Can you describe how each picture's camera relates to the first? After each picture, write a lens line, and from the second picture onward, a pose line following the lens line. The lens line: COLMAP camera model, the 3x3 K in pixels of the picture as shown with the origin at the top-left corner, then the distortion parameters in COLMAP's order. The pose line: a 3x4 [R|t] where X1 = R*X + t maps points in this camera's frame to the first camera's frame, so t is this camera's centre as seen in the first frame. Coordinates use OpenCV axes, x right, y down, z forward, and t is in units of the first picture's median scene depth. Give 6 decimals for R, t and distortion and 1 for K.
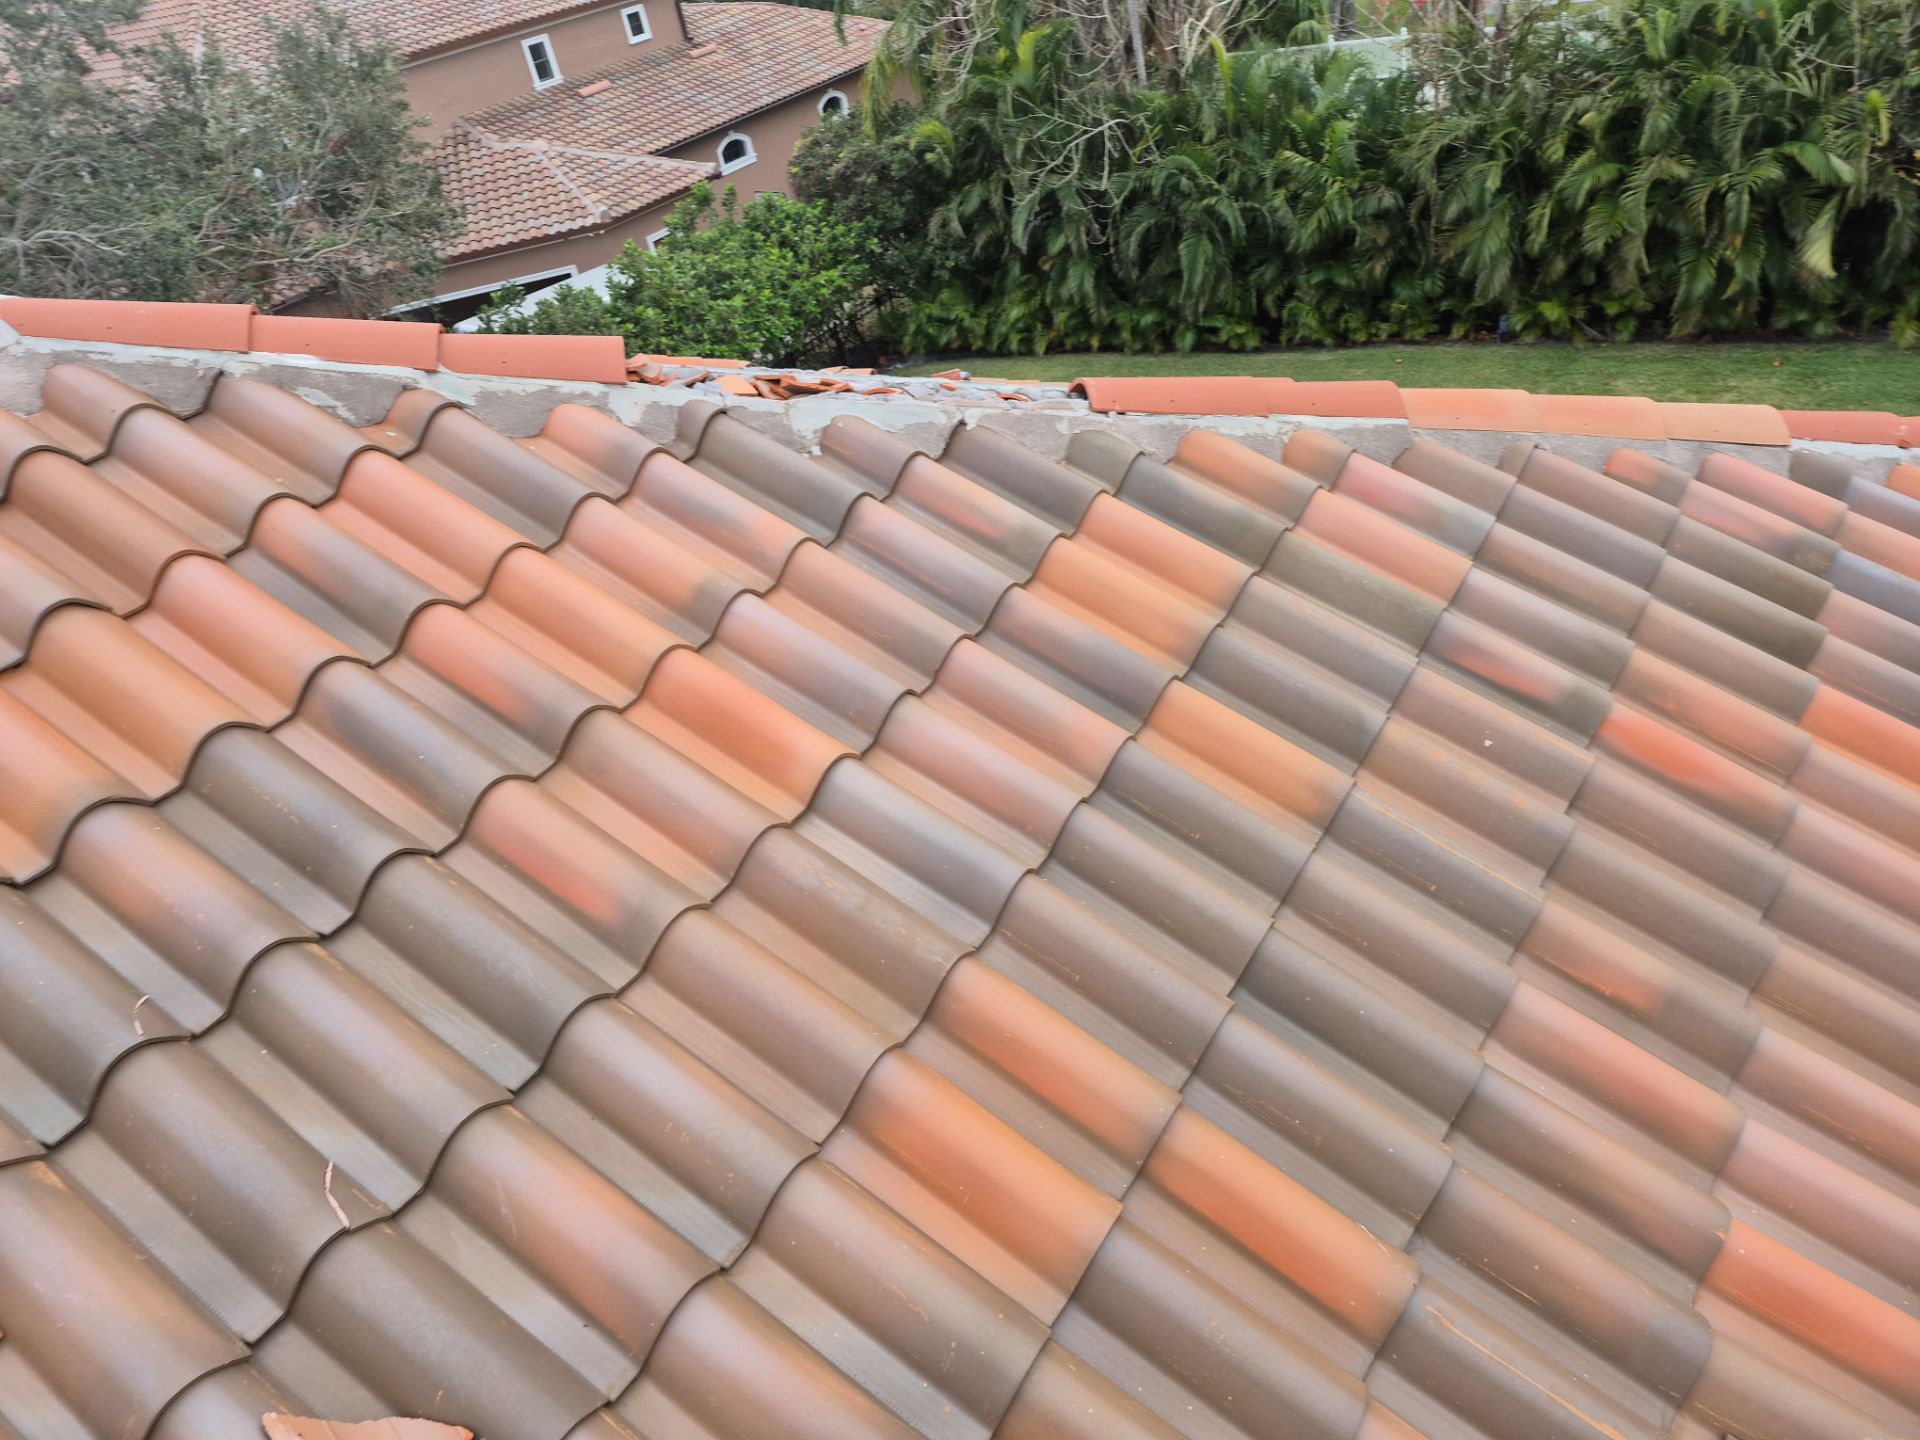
lens RADIAL K [[1314.9, 0, 936.3], [0, 1314.9, 705.6], [0, 0, 1]] dist [0.066446, -0.061814]
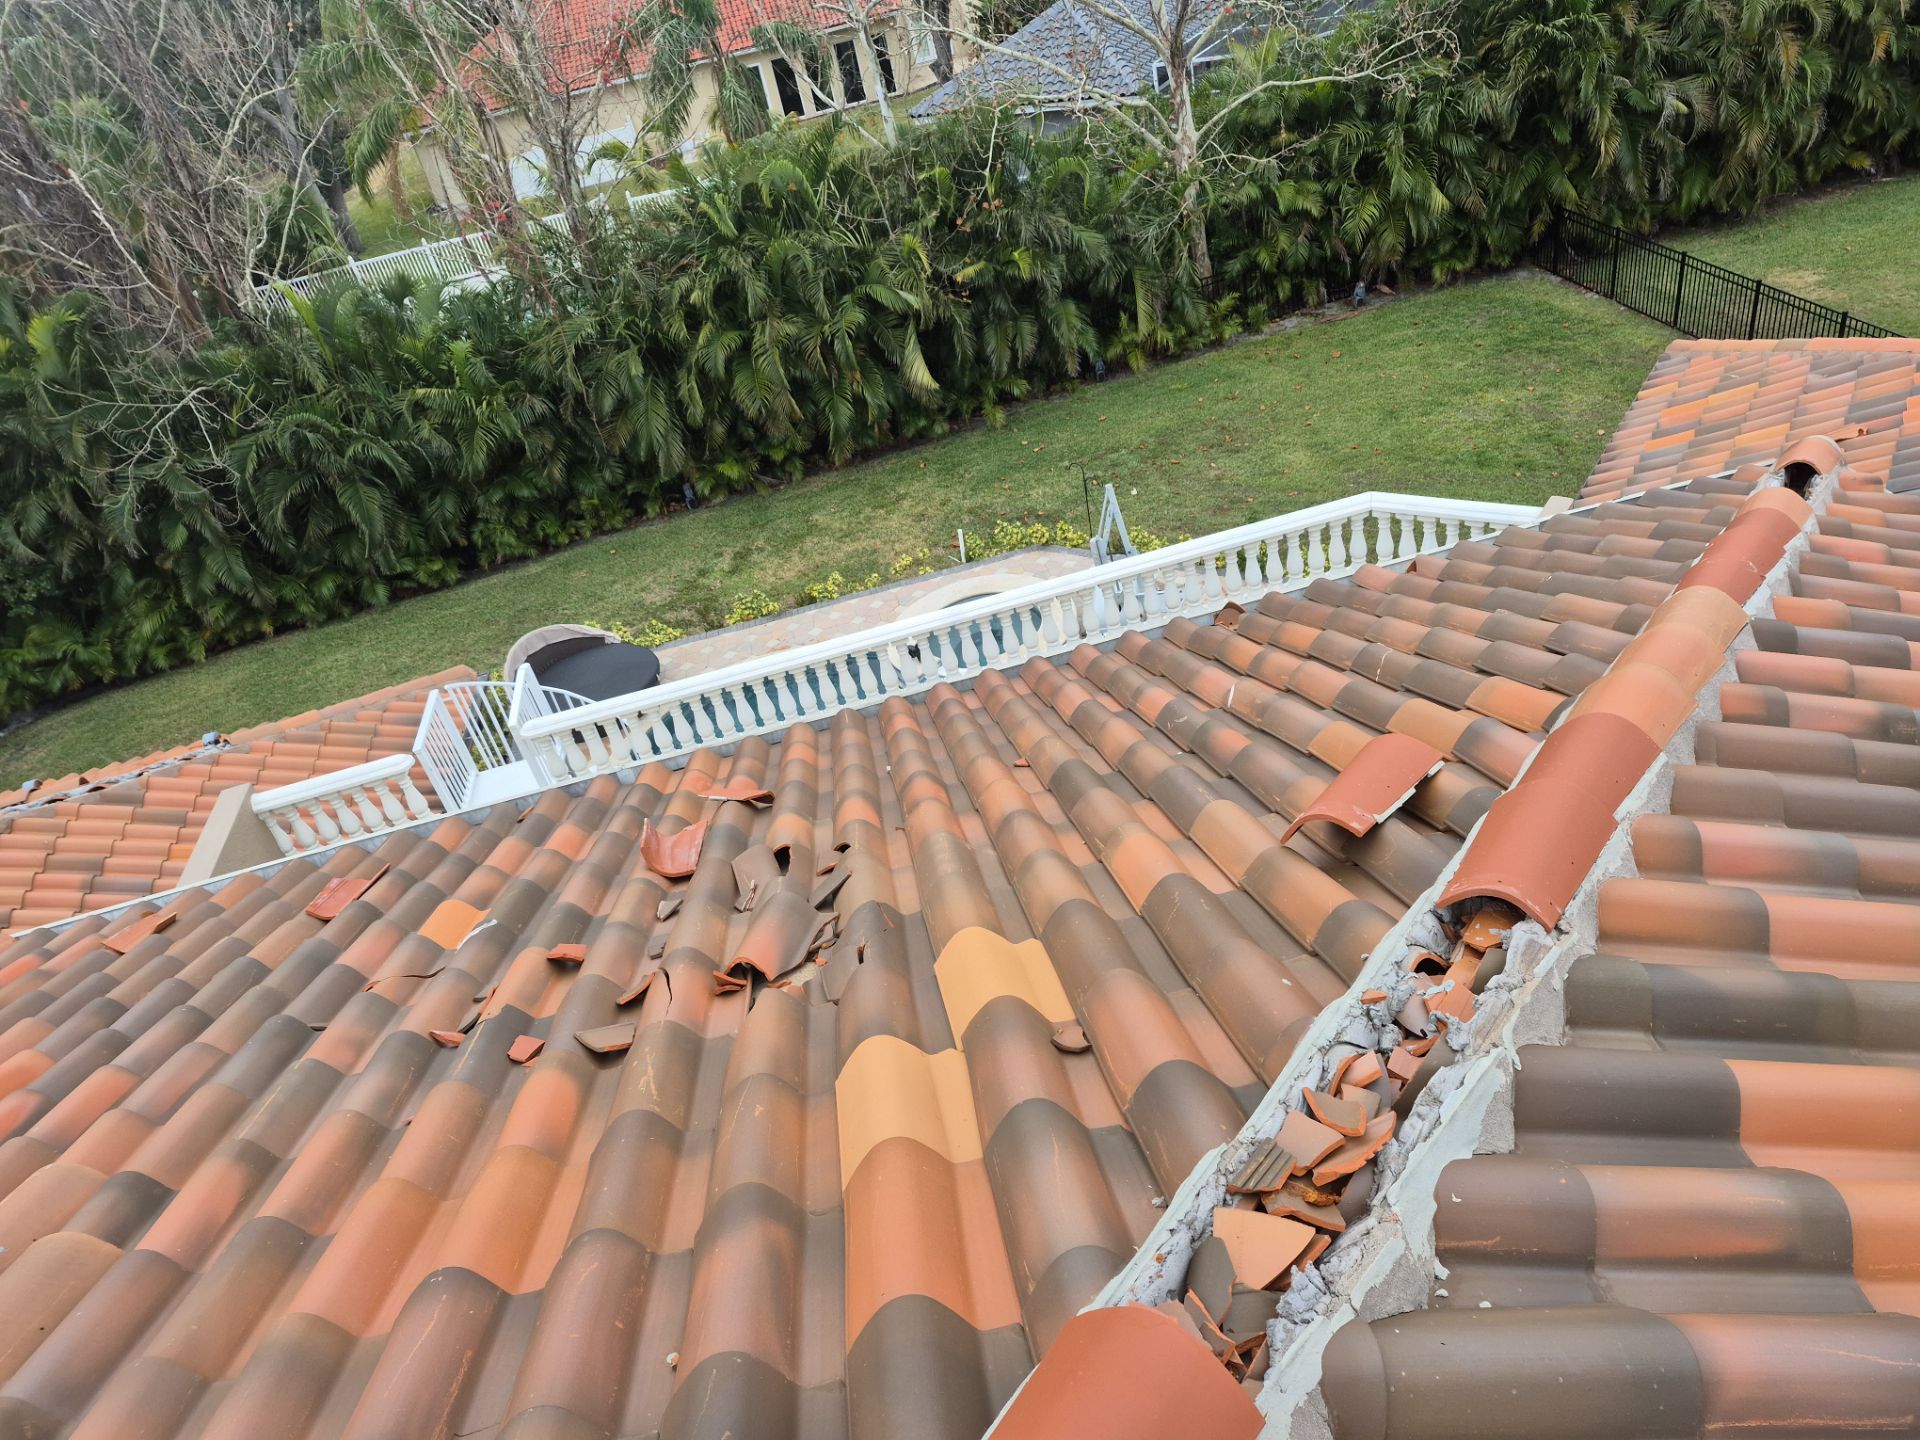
lens RADIAL K [[1314.9, 0, 954.4], [0, 1314.9, 710.1], [0, 0, 1]] dist [0.066446, -0.061814]
pose [[0.745353, -0.356861, 0.563115, -0.060335], [0.420125, 0.907270, 0.018873, -0.064194], [-0.517633, 0.222511, 0.826163, 0.081249]]
